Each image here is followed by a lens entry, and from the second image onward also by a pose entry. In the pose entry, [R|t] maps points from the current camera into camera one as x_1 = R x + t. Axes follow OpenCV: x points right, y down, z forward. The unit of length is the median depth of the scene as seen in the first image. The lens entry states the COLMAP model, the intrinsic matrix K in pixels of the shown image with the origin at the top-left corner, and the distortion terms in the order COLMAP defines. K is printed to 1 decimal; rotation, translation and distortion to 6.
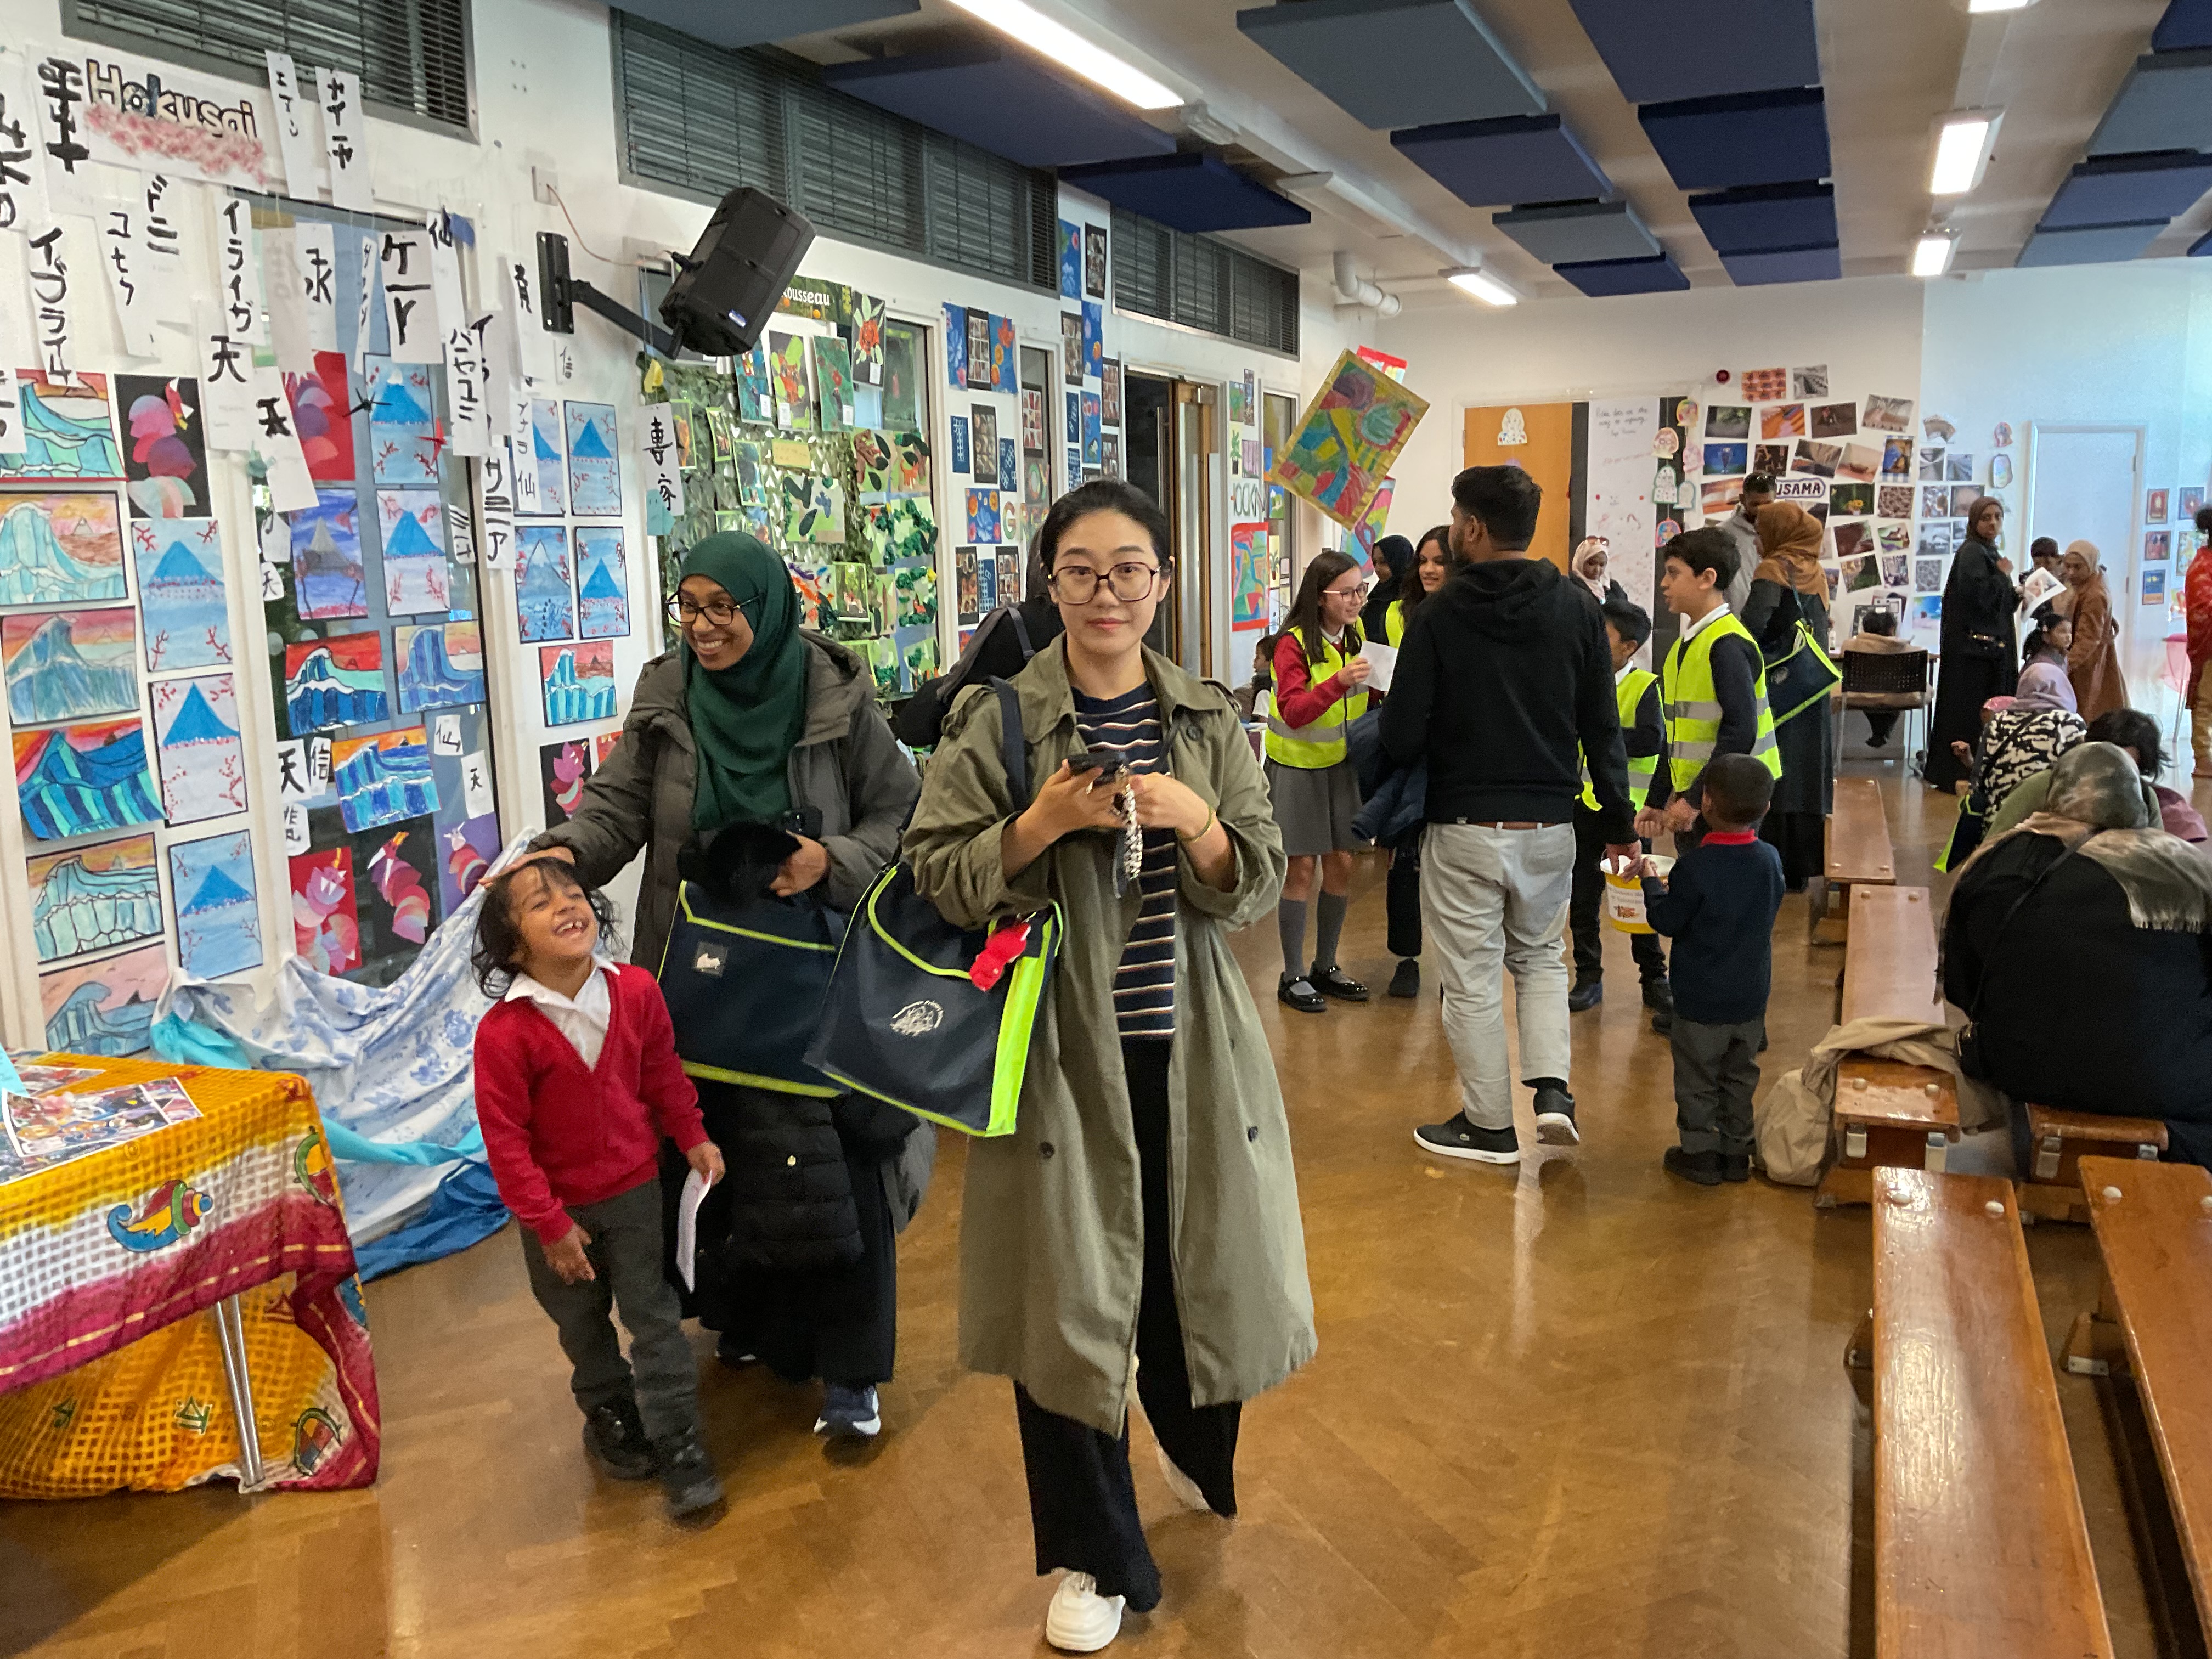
lens RADIAL K [[1810.1, 0, 1112.6], [0, 1810.1, 830.0], [0, 0, 1]] dist [0.125432, -0.252157]
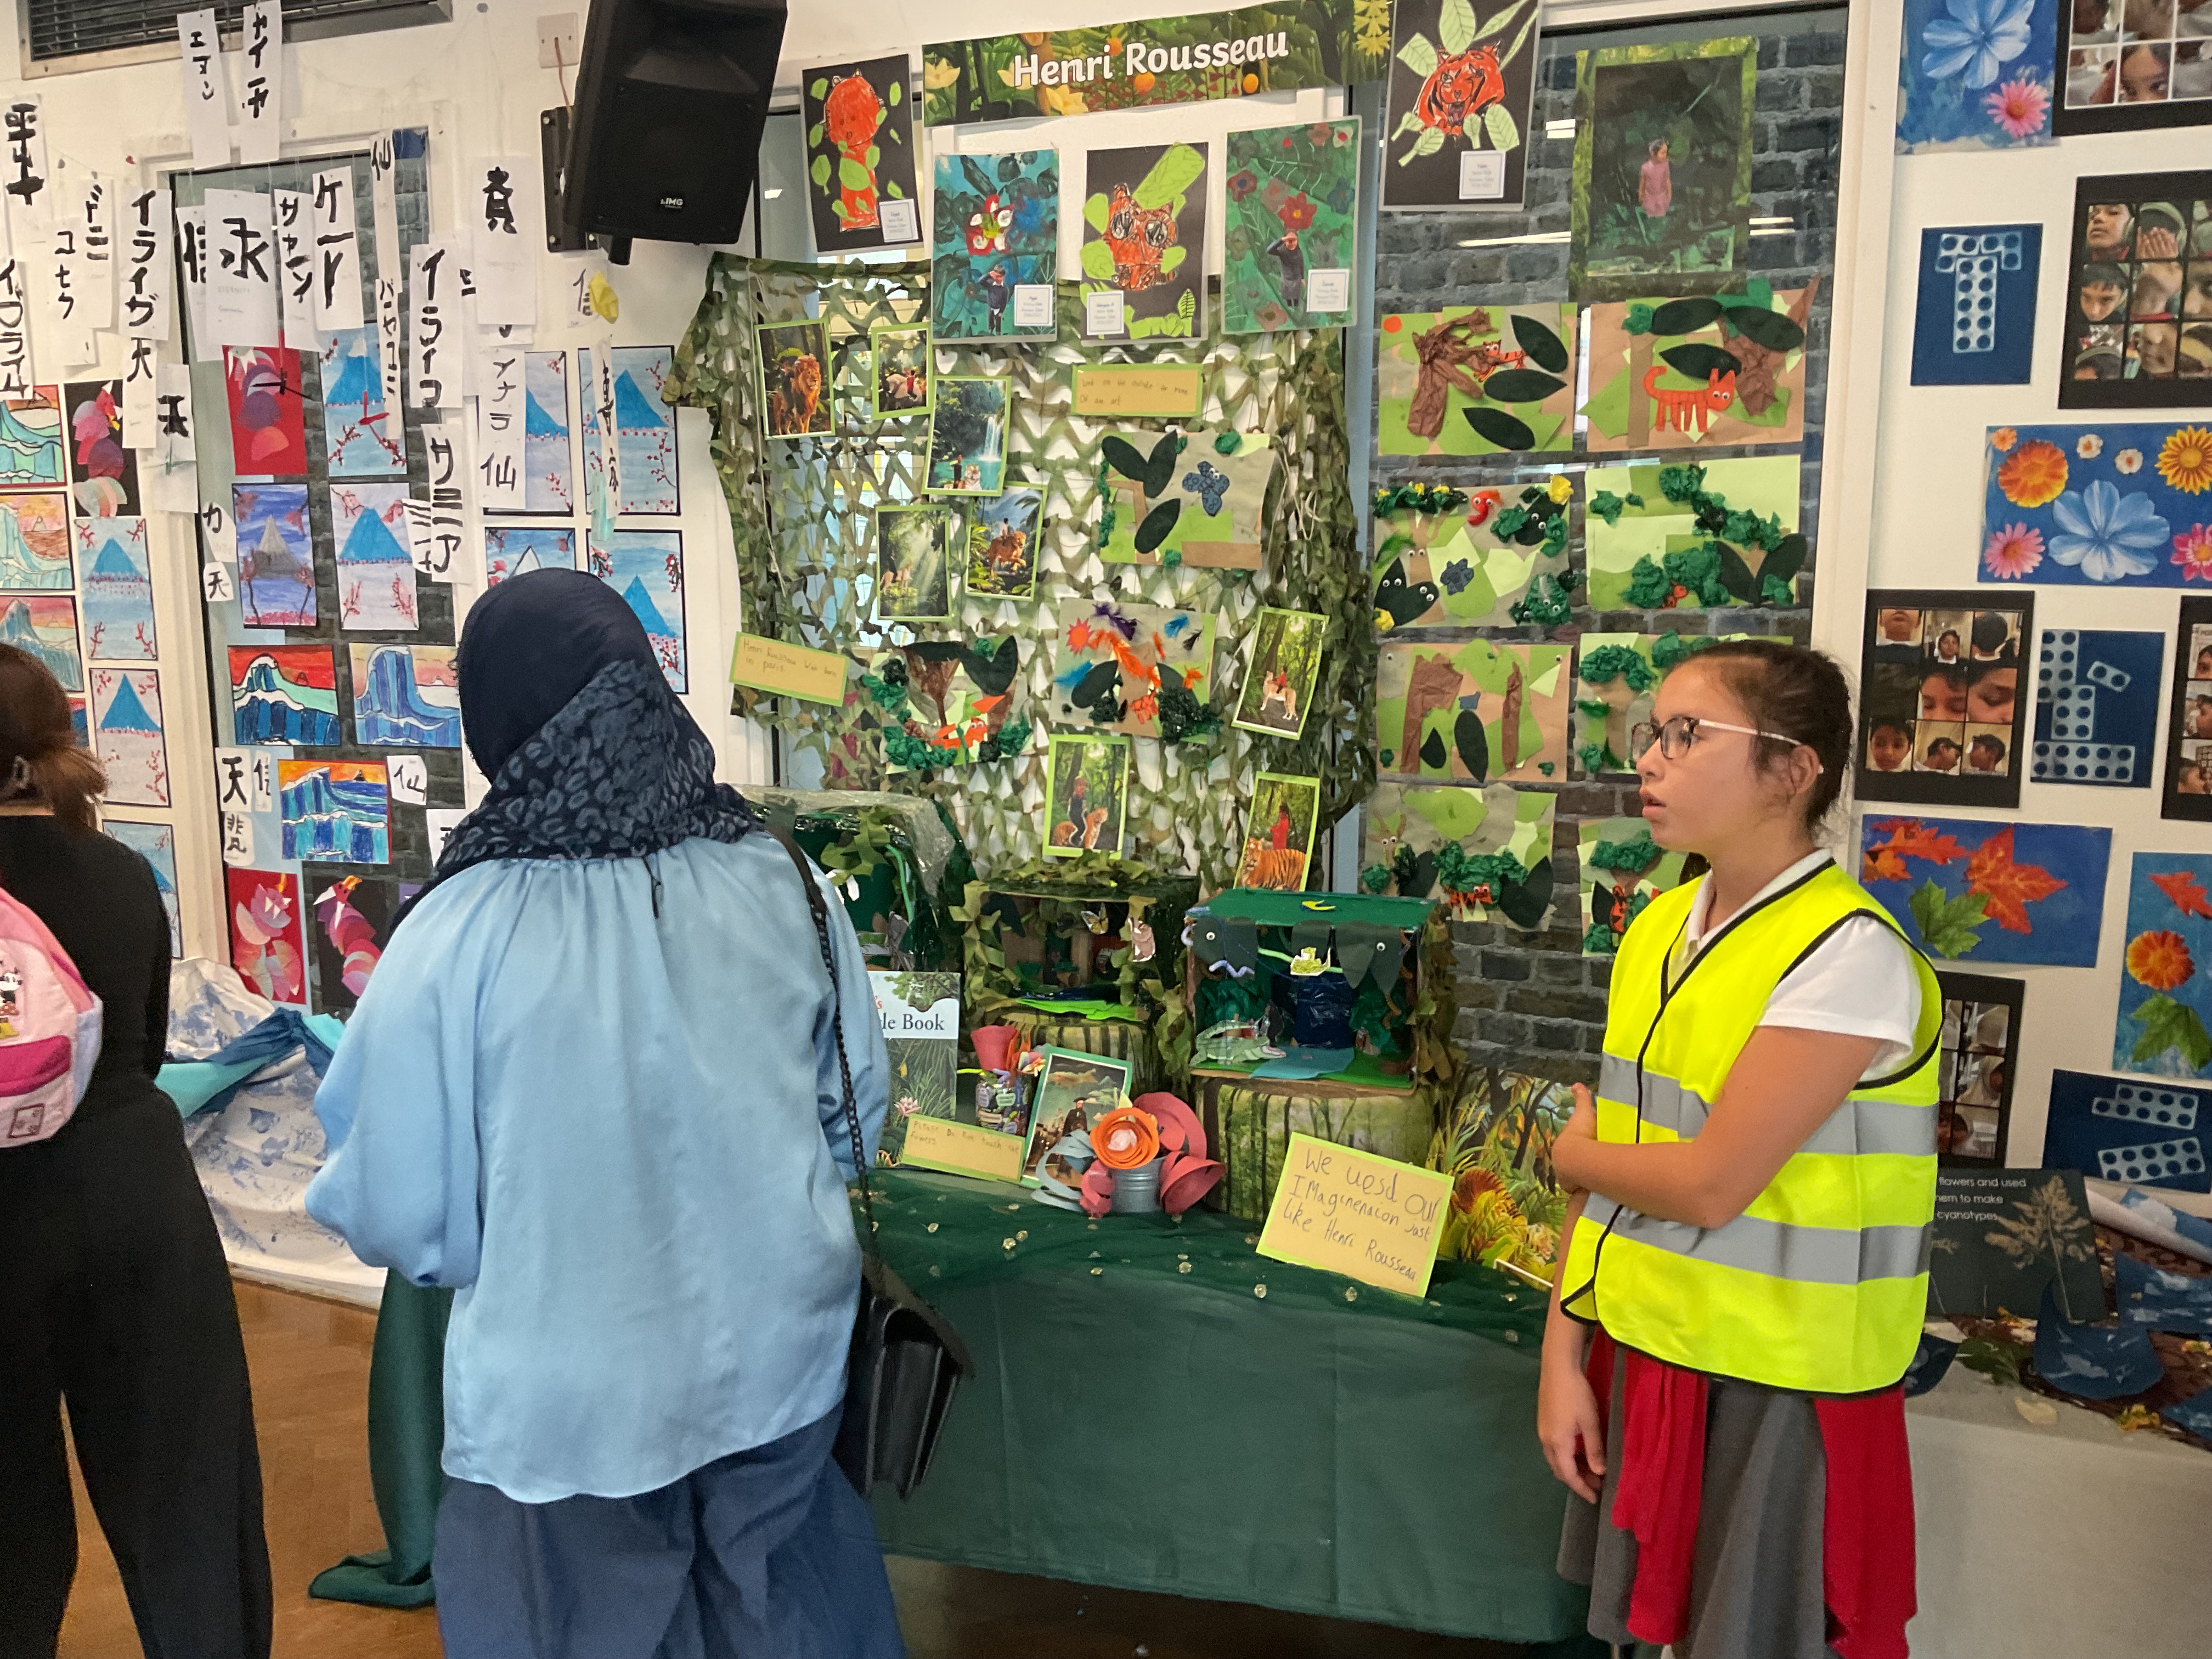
lens RADIAL K [[1834.0, 0, 1106.0], [0, 1834.0, 829.5], [0, 0, 1]] dist [0.119347, -0.227821]
pose [[-0.022399, 0.188126, -0.981889, 0.316720], [-0.159510, 0.968882, 0.189273, -0.165912], [0.986942, 0.160861, 0.008306, 0.909620]]
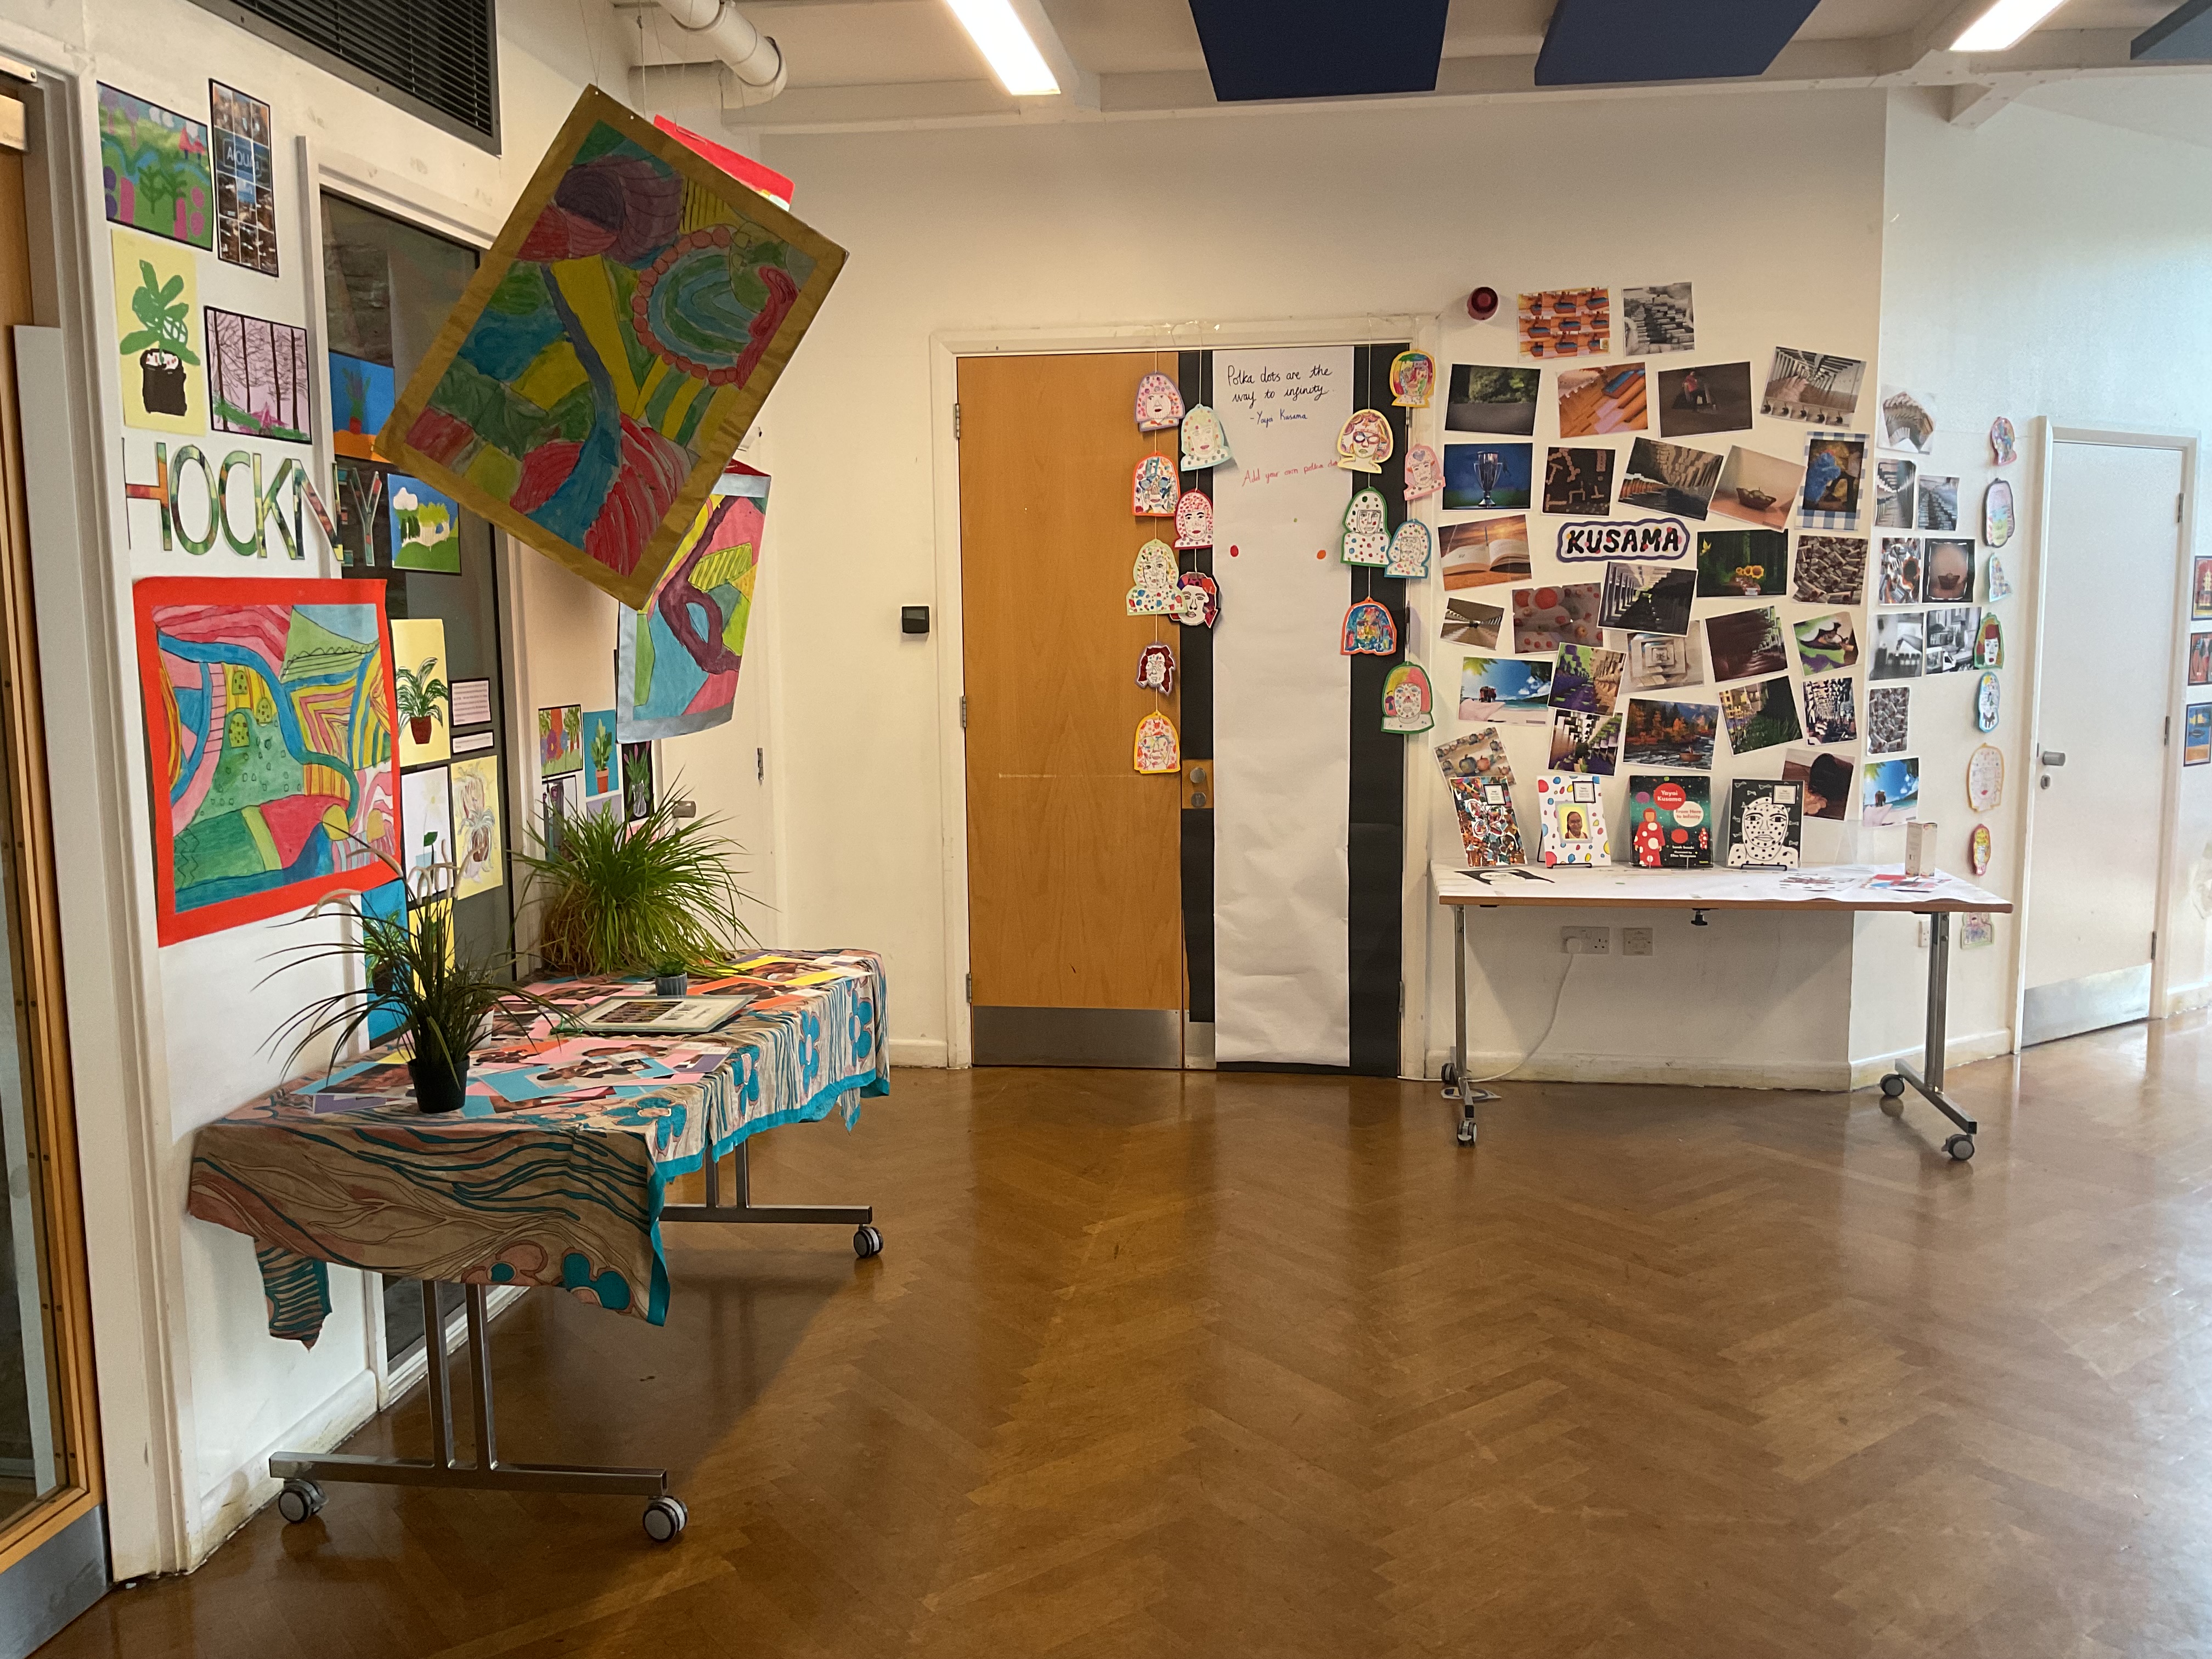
lens RADIAL K [[1851.4, 0, 1100.0], [0, 1851.4, 820.7], [0, 0, 1]] dist [0.123246, -0.158319]
pose [[0.969990, -0.013567, 0.242764, 0.214718], [0.025121, 0.998691, -0.044563, -0.172674], [-0.241842, 0.049324, 0.969061, 1.032452]]
